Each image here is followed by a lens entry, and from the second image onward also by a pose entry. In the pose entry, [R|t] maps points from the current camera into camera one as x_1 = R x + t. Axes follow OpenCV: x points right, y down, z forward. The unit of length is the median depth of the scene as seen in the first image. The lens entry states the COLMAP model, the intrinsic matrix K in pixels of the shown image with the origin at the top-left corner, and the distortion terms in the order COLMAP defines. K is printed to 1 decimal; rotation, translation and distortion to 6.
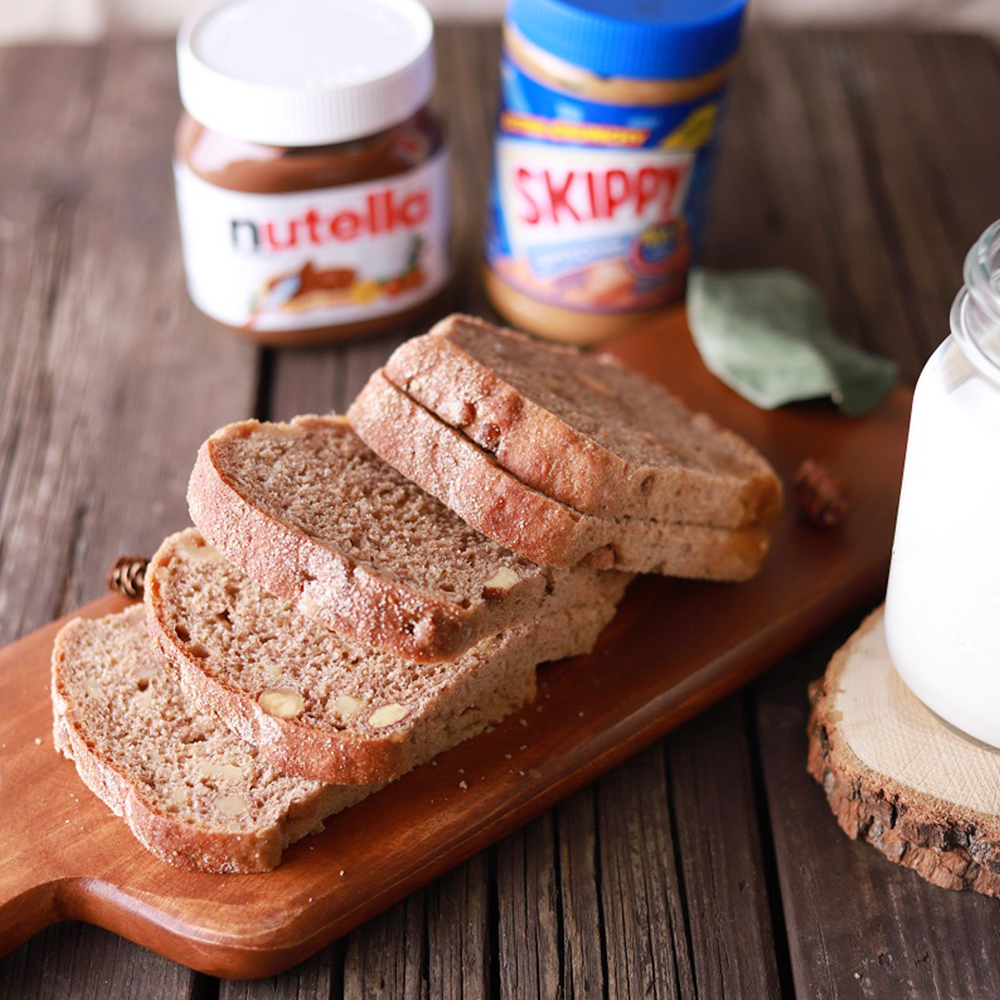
lens RADIAL K [[1090.5, 0, 500.0], [0, 1090.5, 500.0], [0, 0, 1]] dist [-0.000162, 0.003353]
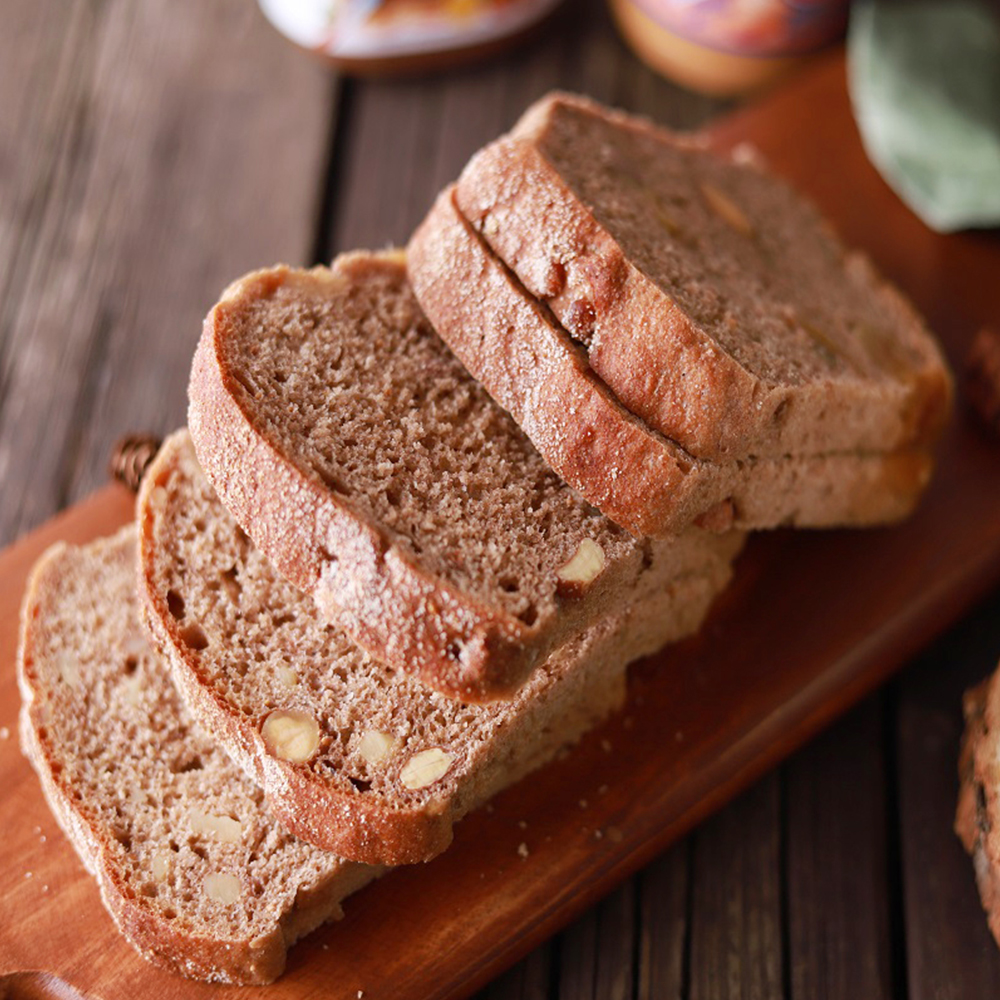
lens RADIAL K [[1089.5, 0, 648.0], [0, 1089.5, 500.0], [0, 0, 1]] dist [-0.011247, -0.017573]
pose [[0.999430, 0.027357, 0.019781, 0.029752], [-0.031804, 0.959498, 0.279915, -0.178799], [-0.011323, -0.280385, 0.959821, 0.270850]]
